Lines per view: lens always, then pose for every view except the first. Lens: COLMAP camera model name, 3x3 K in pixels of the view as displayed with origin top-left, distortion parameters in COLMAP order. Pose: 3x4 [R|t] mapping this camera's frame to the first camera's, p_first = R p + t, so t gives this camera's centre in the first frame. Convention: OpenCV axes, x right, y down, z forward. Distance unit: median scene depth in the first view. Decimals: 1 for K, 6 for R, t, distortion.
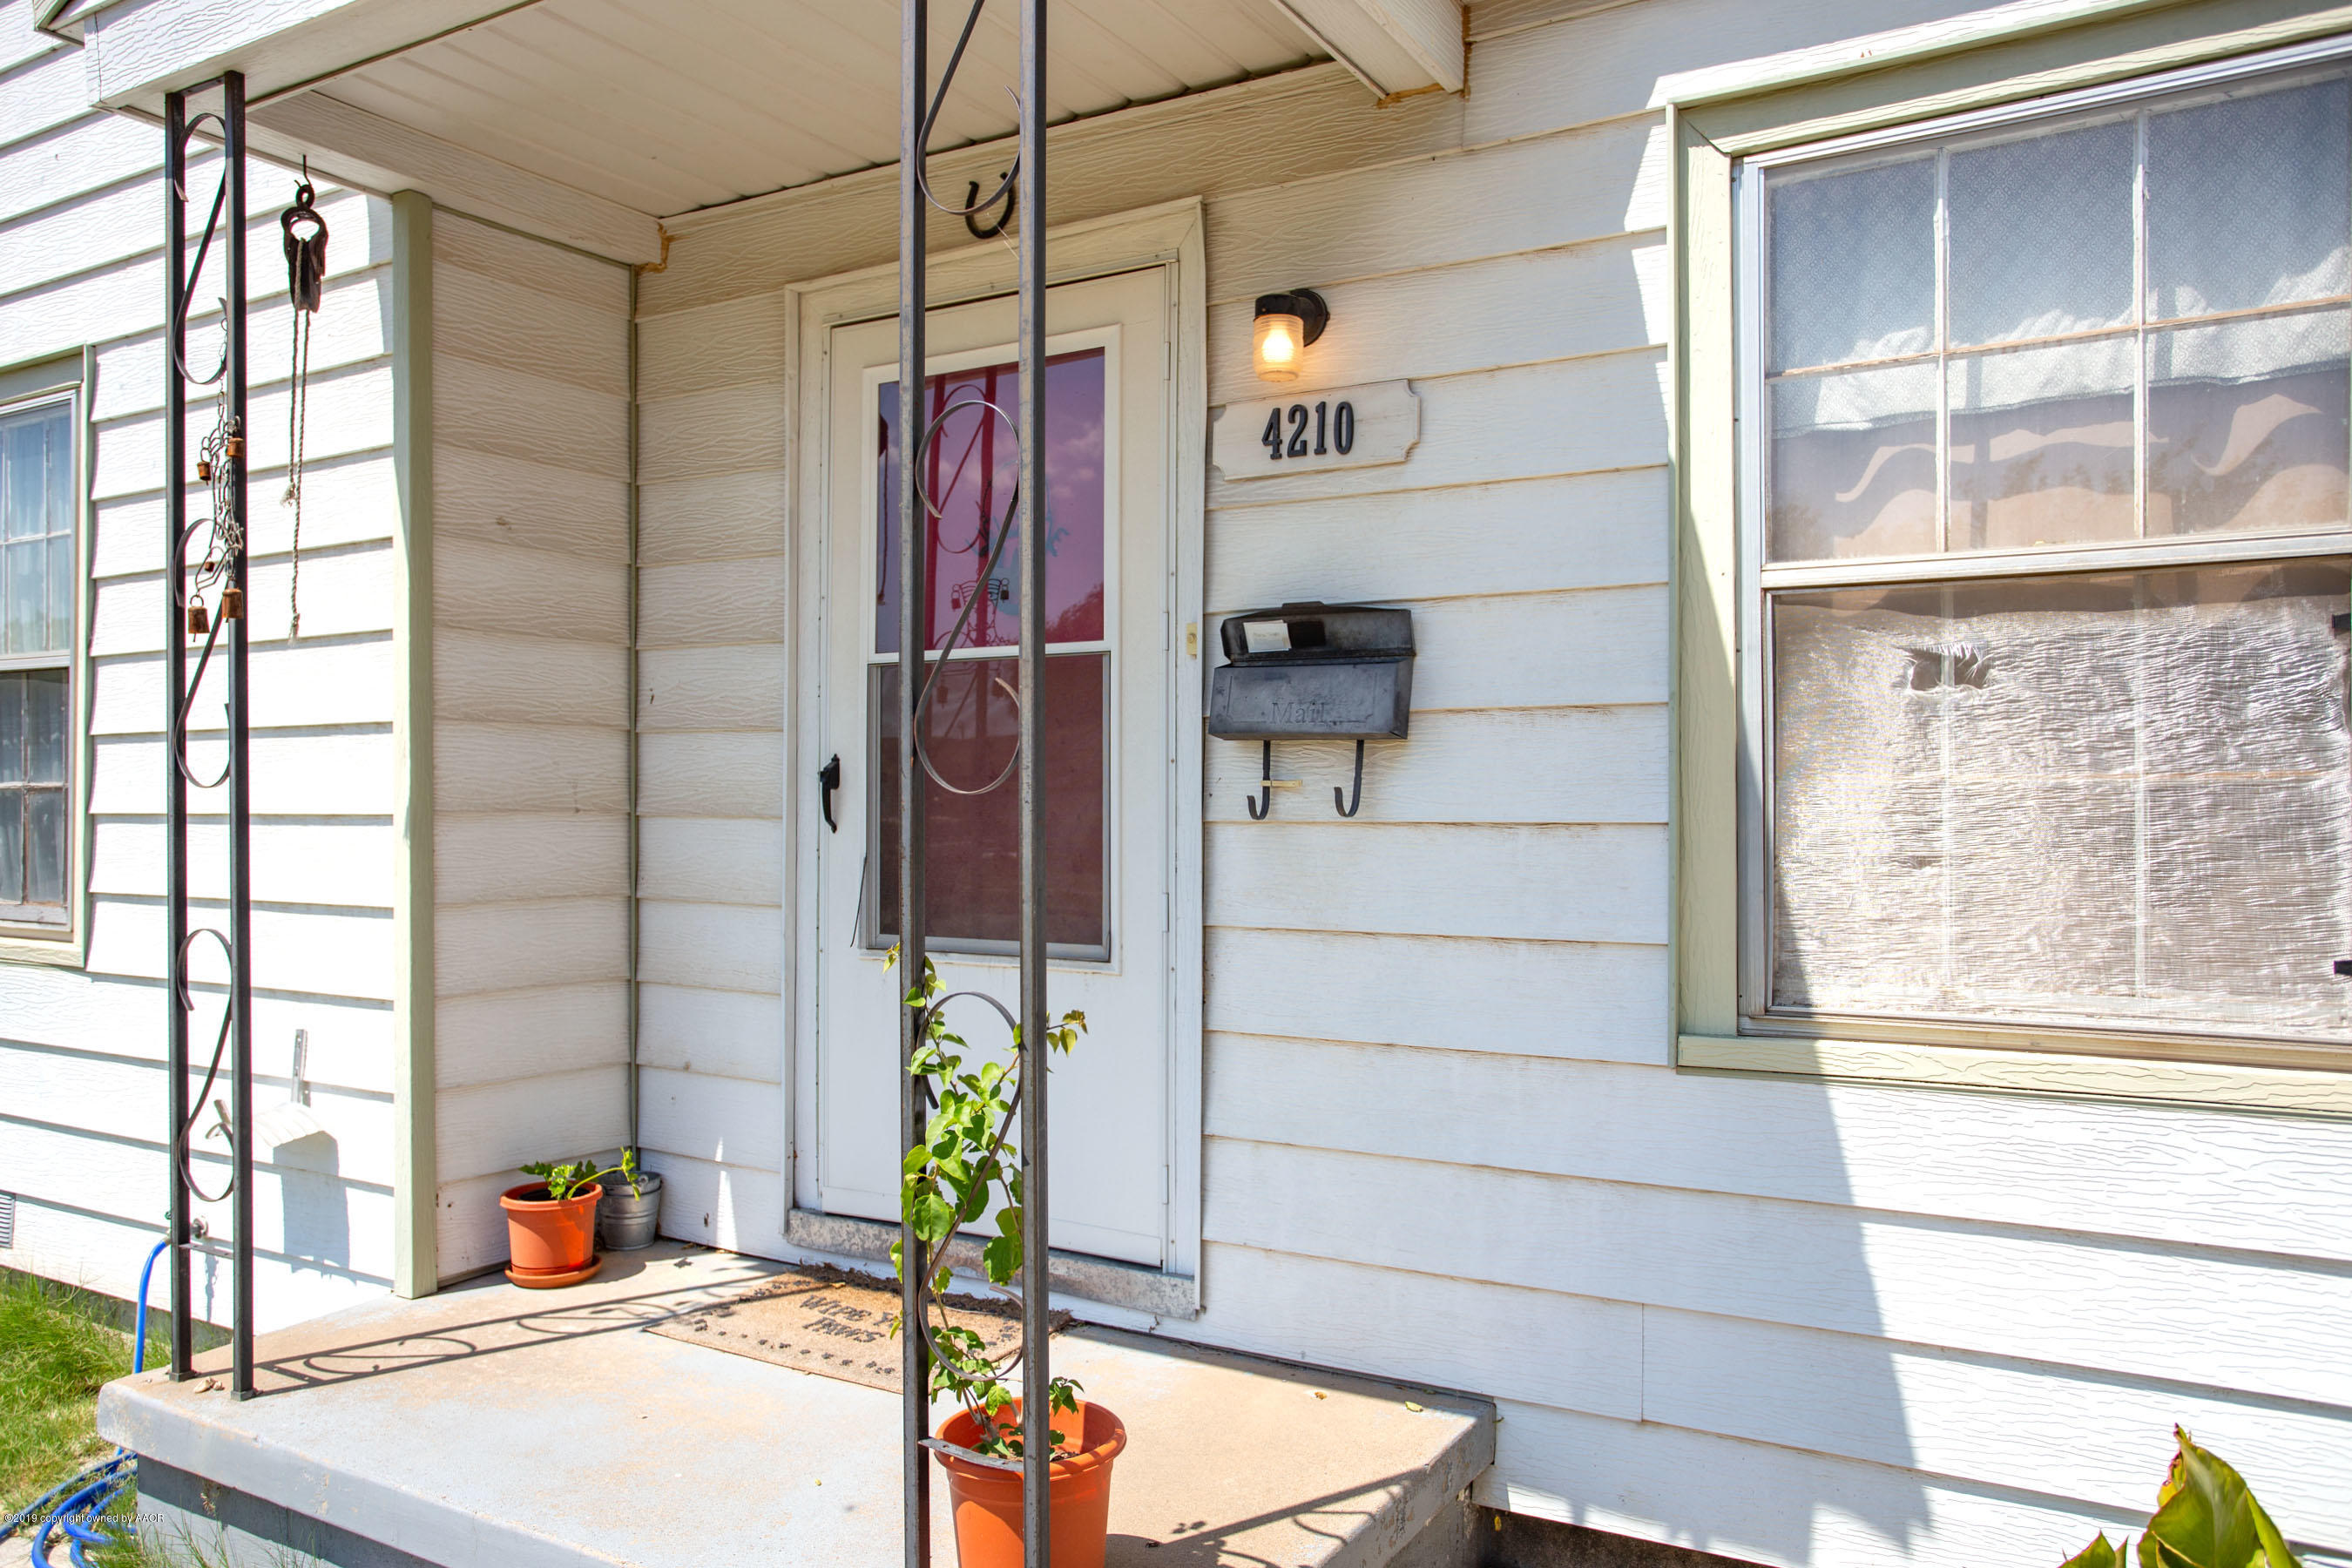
lens RADIAL K [[1691.0, 0, 1176.0], [0, 1691.0, 784.0], [0, 0, 1]] dist [-0.008808, -0.000663]
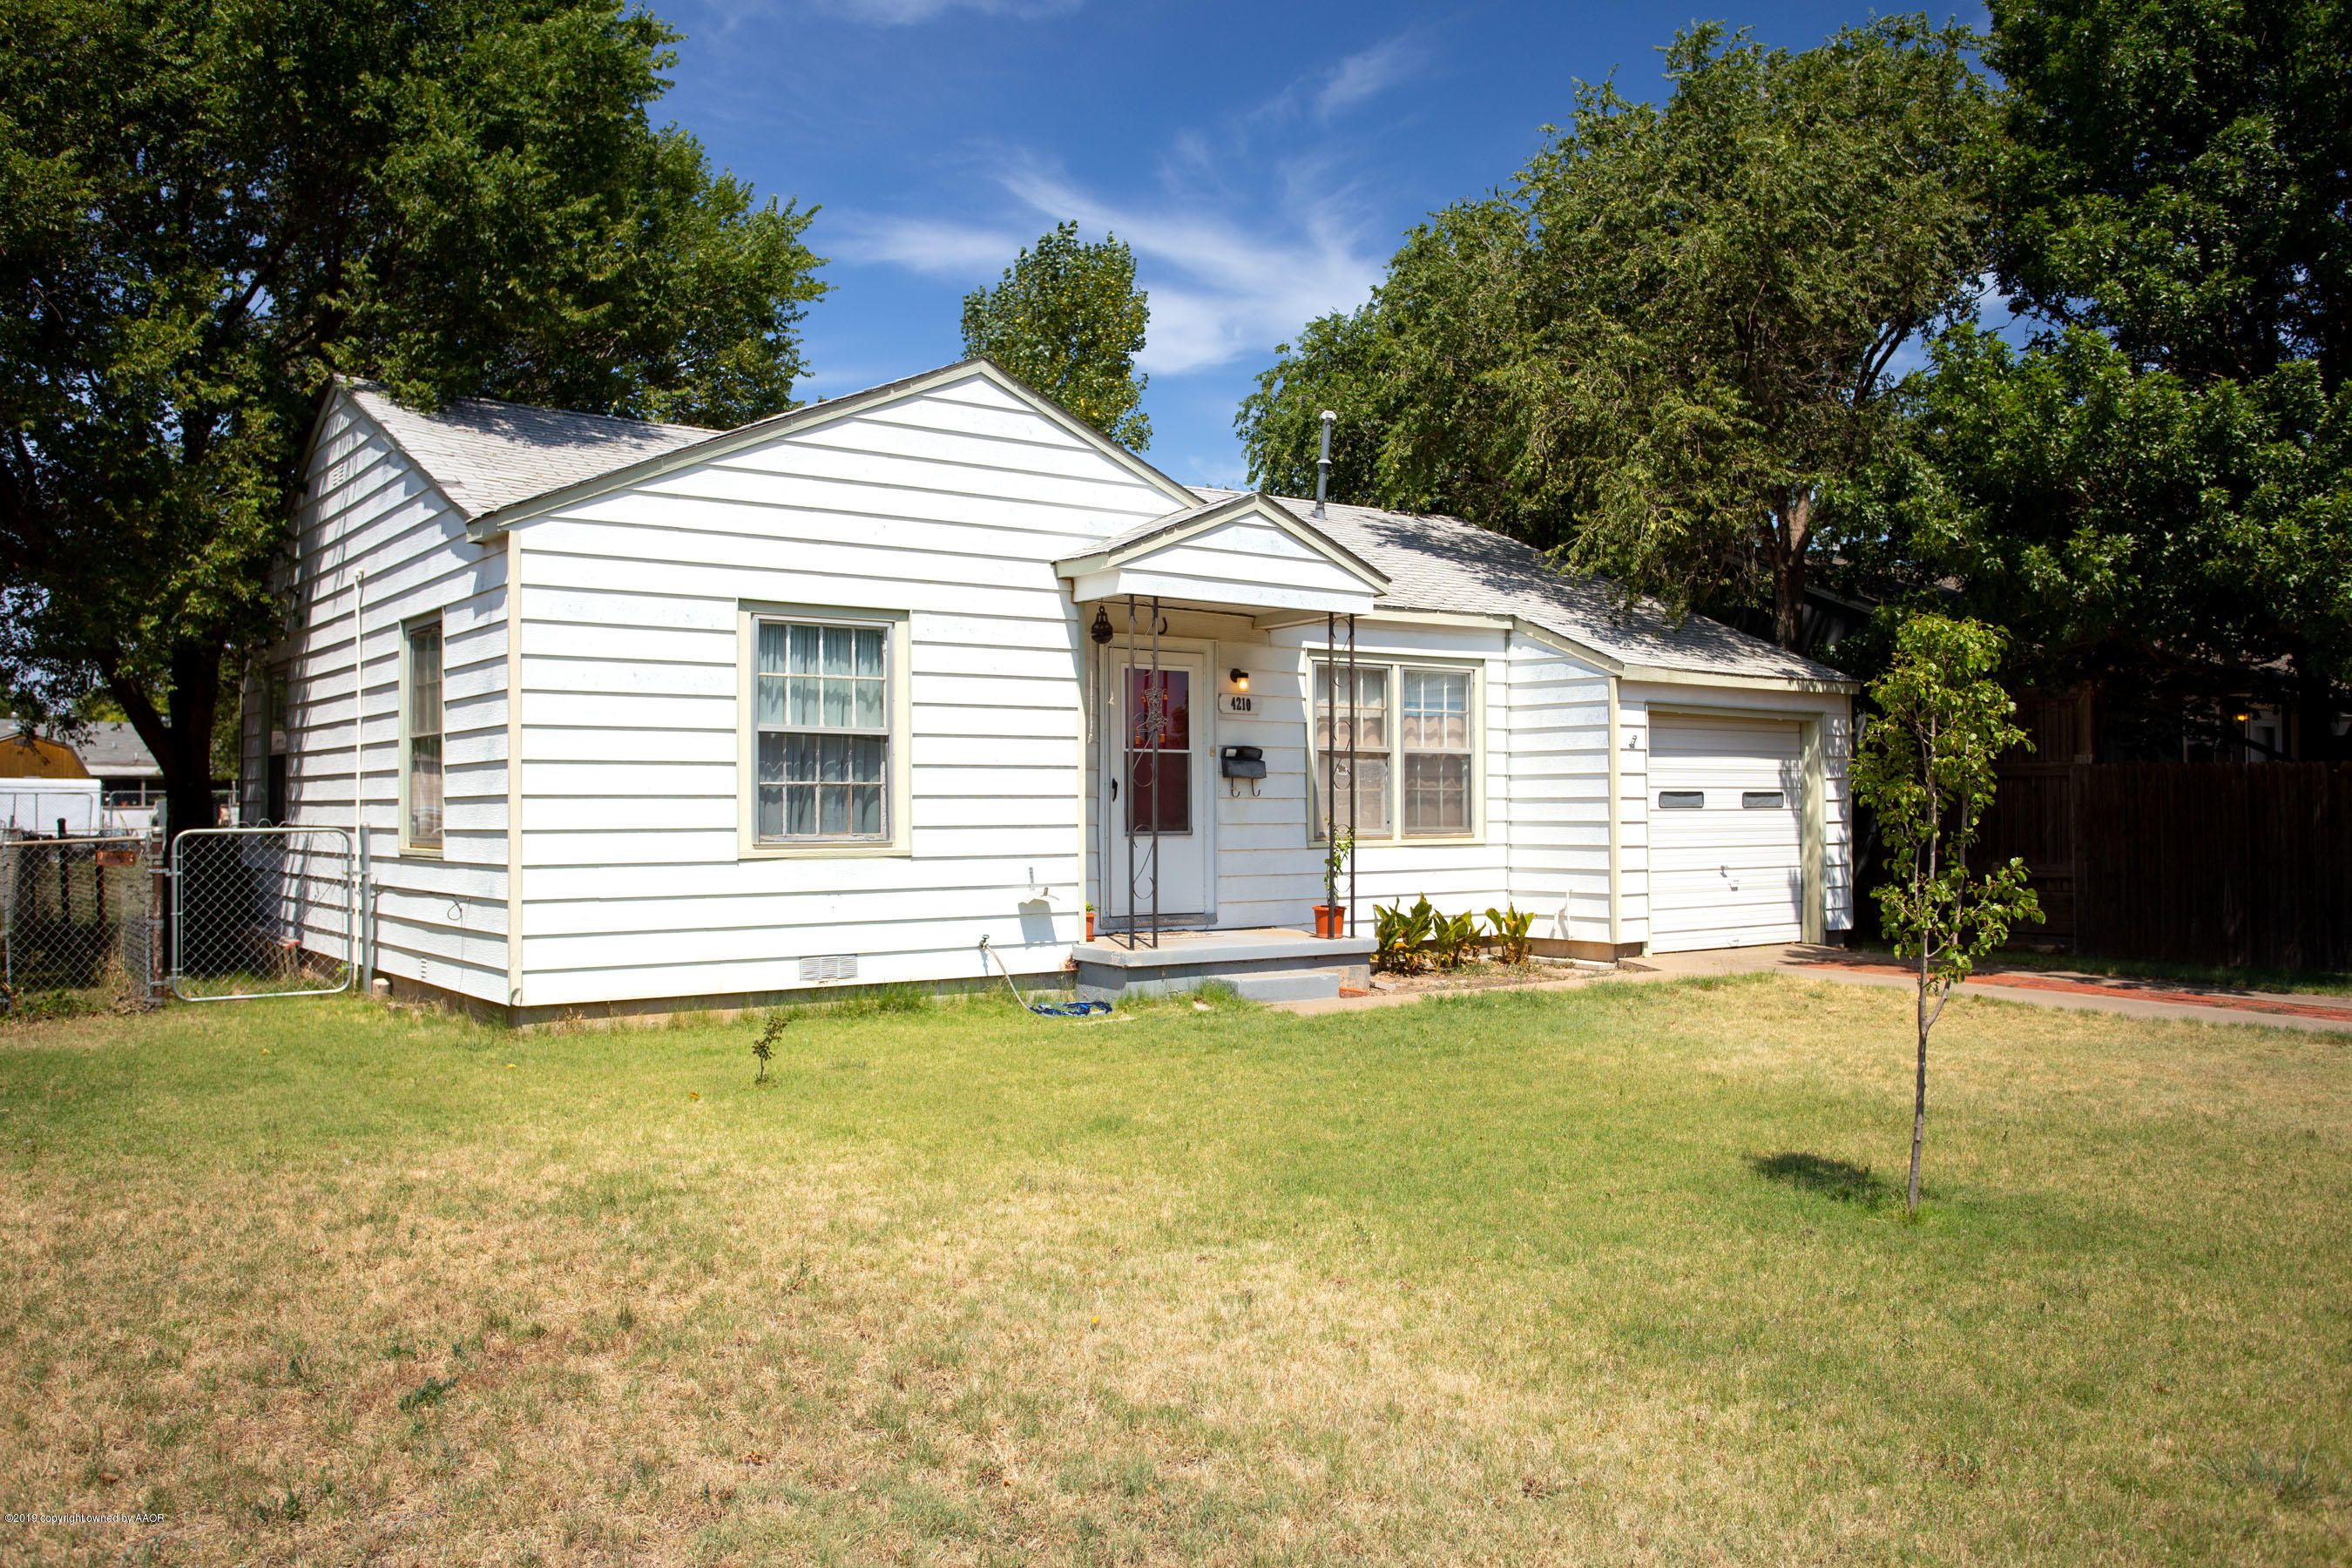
lens RADIAL K [[1821.6, 0, 1176.0], [0, 1821.6, 784.0], [0, 0, 1]] dist [-0.002348, 0.000695]
pose [[0.380648, 0.013389, 0.924623, -4.125818], [-0.006629, 0.999909, -0.011750, 0.041647], [-0.924696, -0.001657, 0.380703, -0.558994]]
